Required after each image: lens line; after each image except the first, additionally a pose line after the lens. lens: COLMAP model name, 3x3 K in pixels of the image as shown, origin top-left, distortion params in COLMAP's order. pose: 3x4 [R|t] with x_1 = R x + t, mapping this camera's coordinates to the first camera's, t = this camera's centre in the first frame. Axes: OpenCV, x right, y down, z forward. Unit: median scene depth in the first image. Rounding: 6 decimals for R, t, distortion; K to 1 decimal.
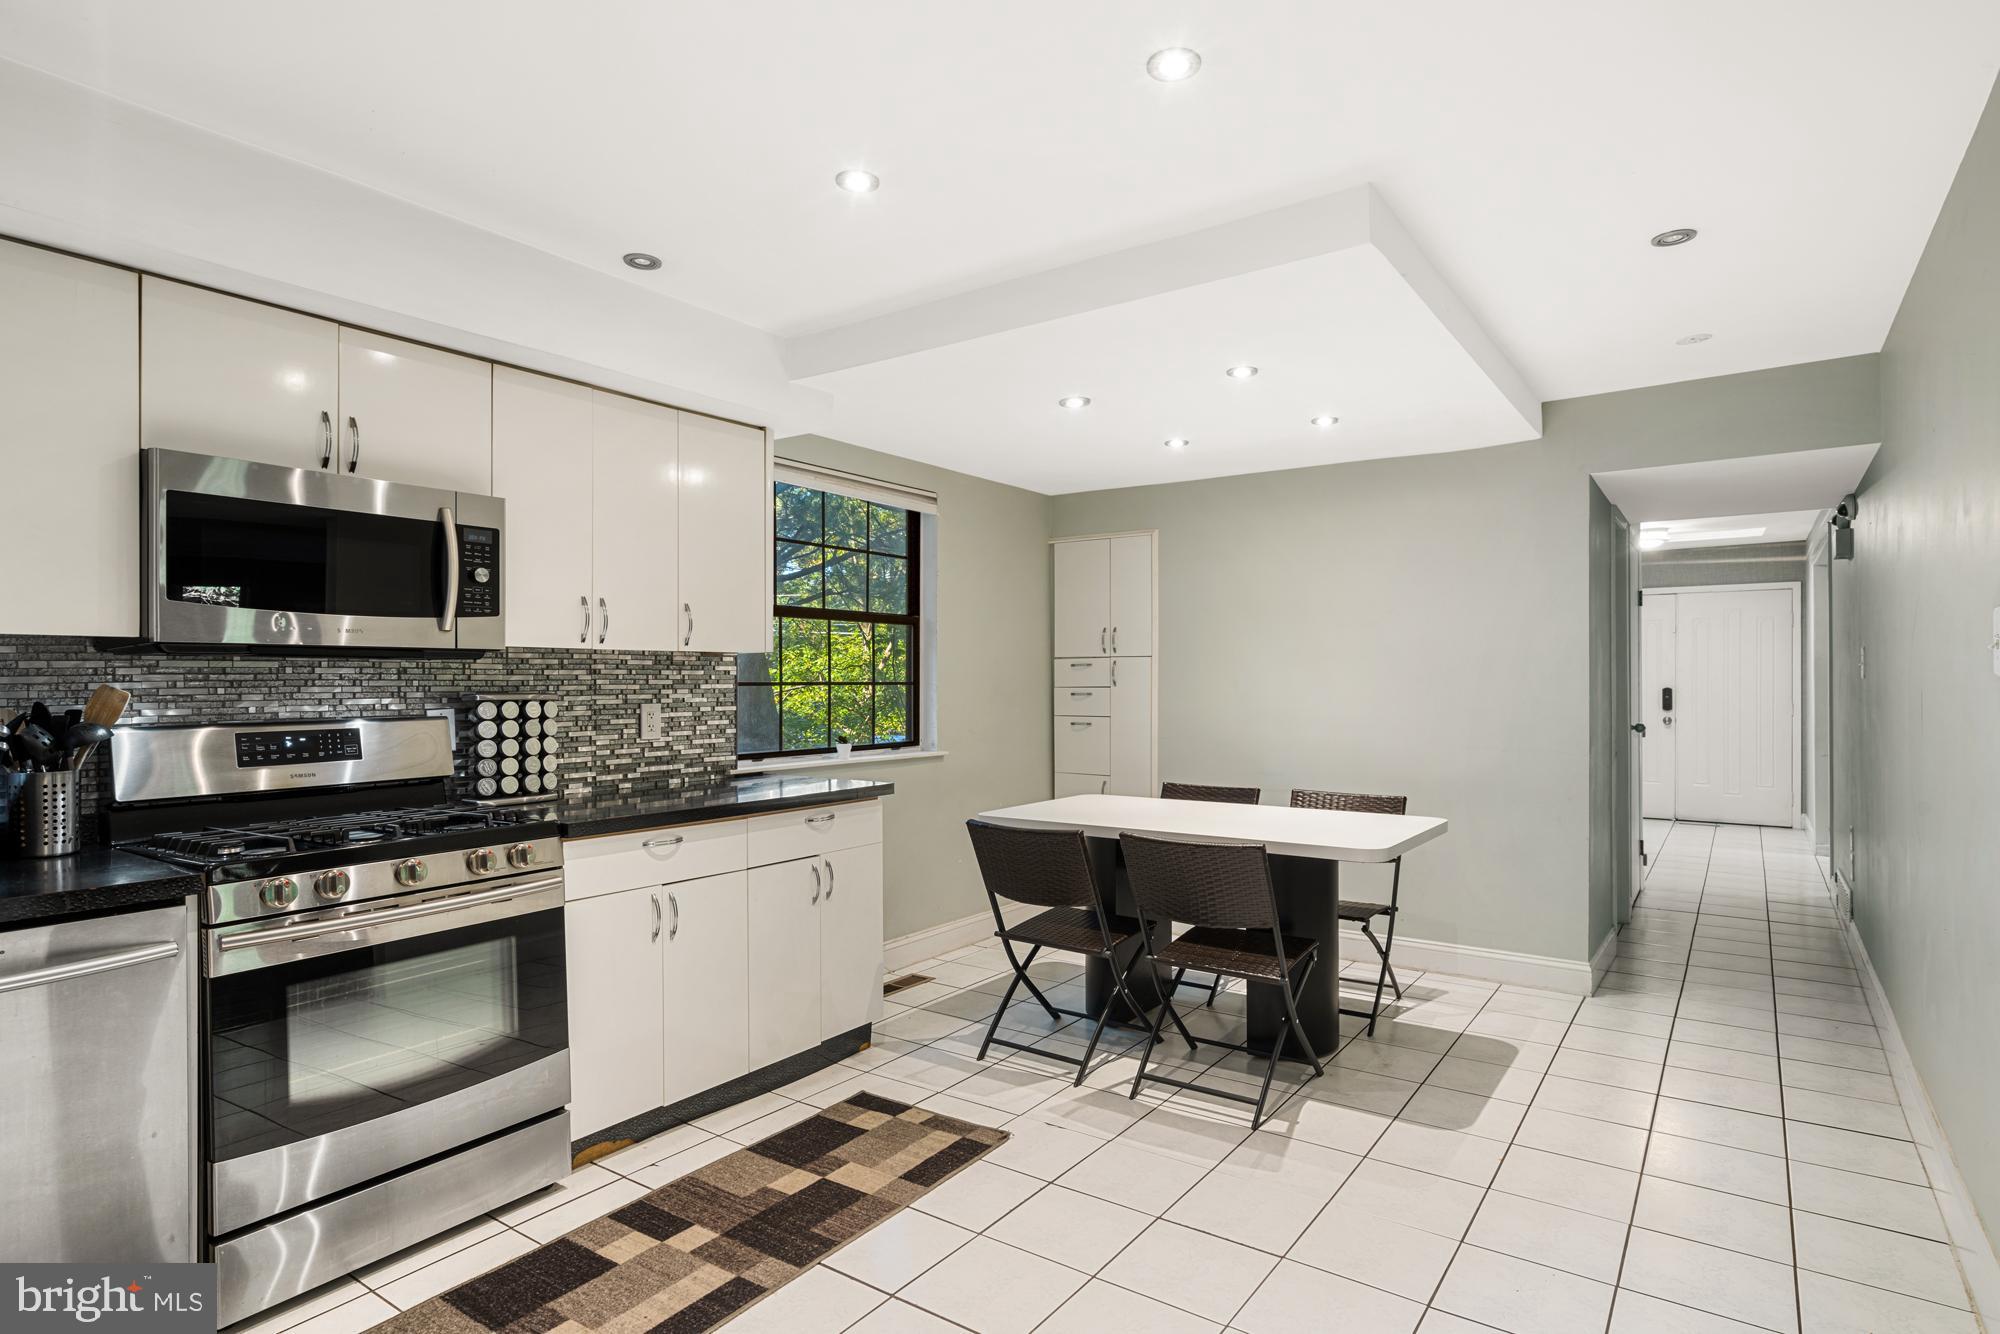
lens RADIAL K [[1039.3, 0, 989.1], [0, 1039.3, 678.0], [0, 0, 1]] dist [-0.000742, 0.002531]
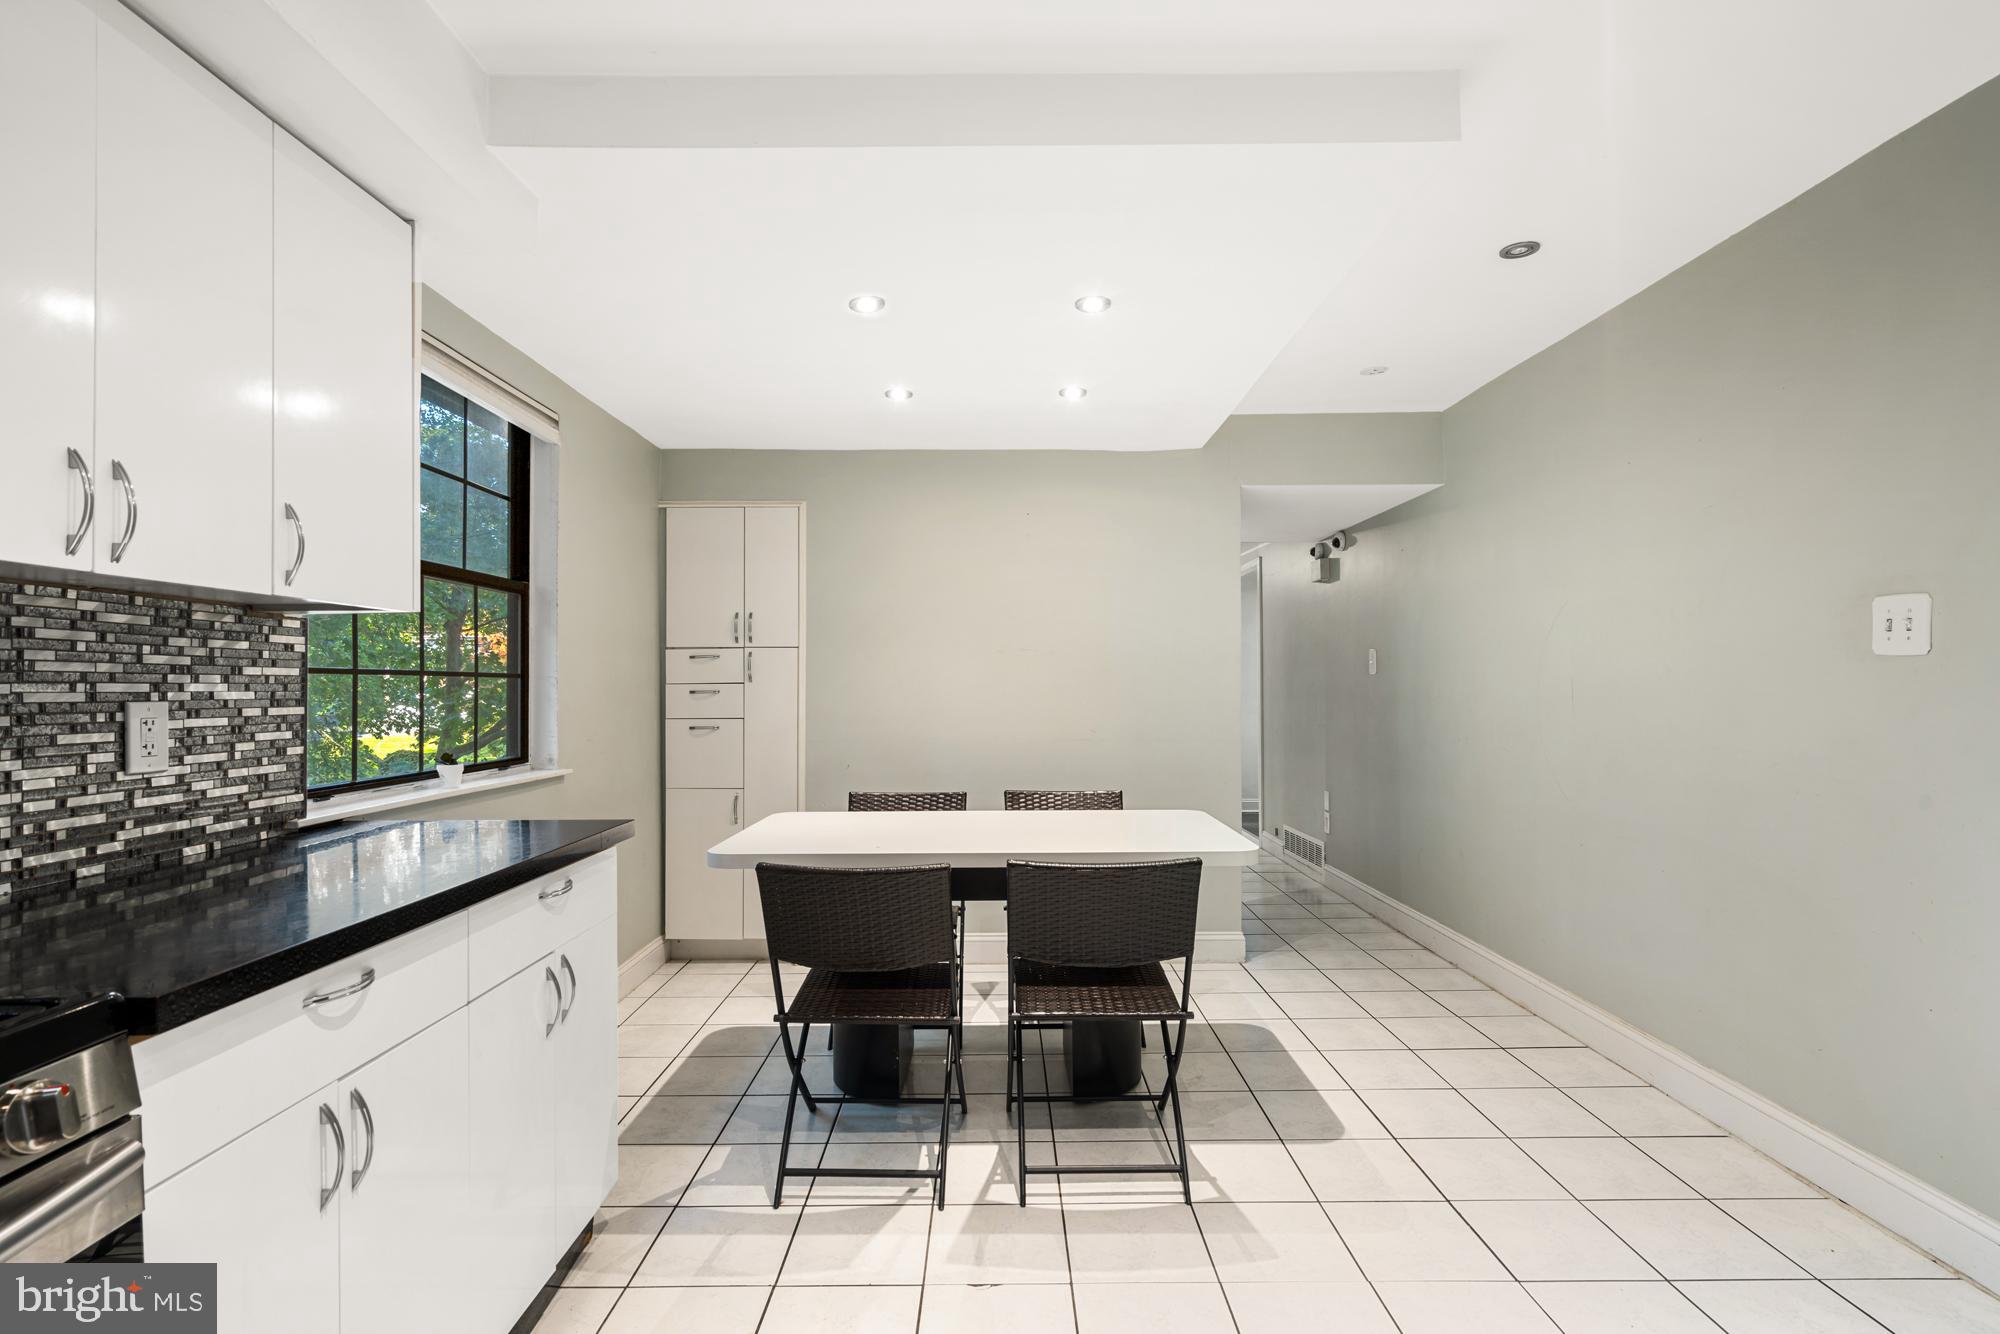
lens RADIAL K [[959.8, 0, 990.2], [0, 959.8, 679.1], [0, 0, 1]] dist [-0.006088, 0.003931]
pose [[0.814302, 0.003513, 0.580431, -0.267251], [0.001404, 0.999967, -0.008021, 0.018329], [-0.580440, 0.007346, 0.814270, 0.390152]]
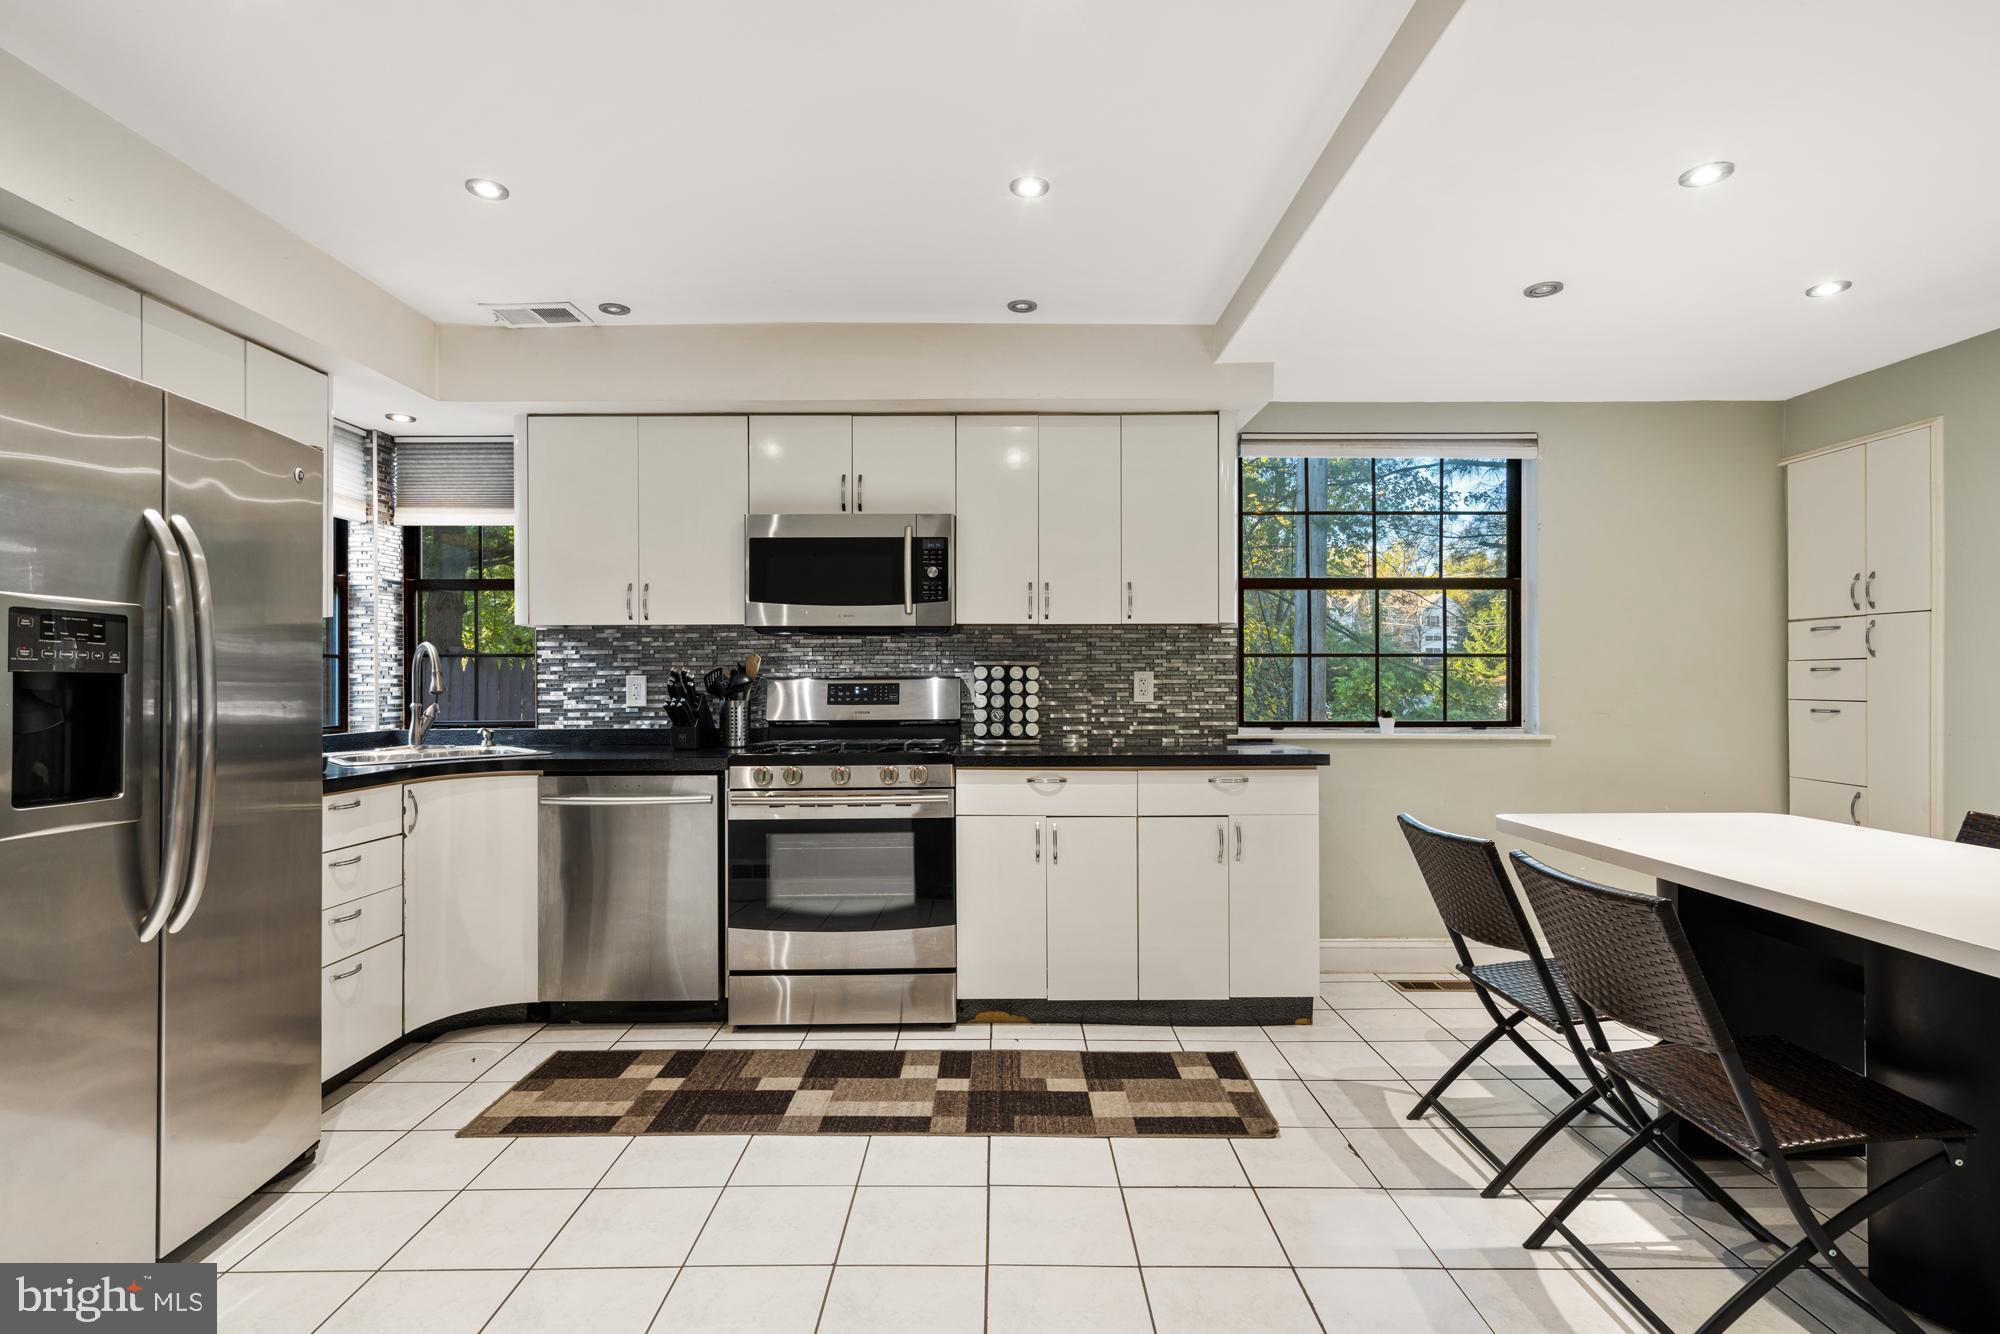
lens RADIAL K [[959.8, 0, 1001.9], [0, 959.8, 679.3], [0, 0, 1]] dist [-0.006088, 0.003931]
pose [[0.588816, 0.002011, -0.808265, 0.454932], [0.001570, 0.999992, 0.003632, 0.029946], [0.808266, -0.003408, 0.588808, 0.247303]]
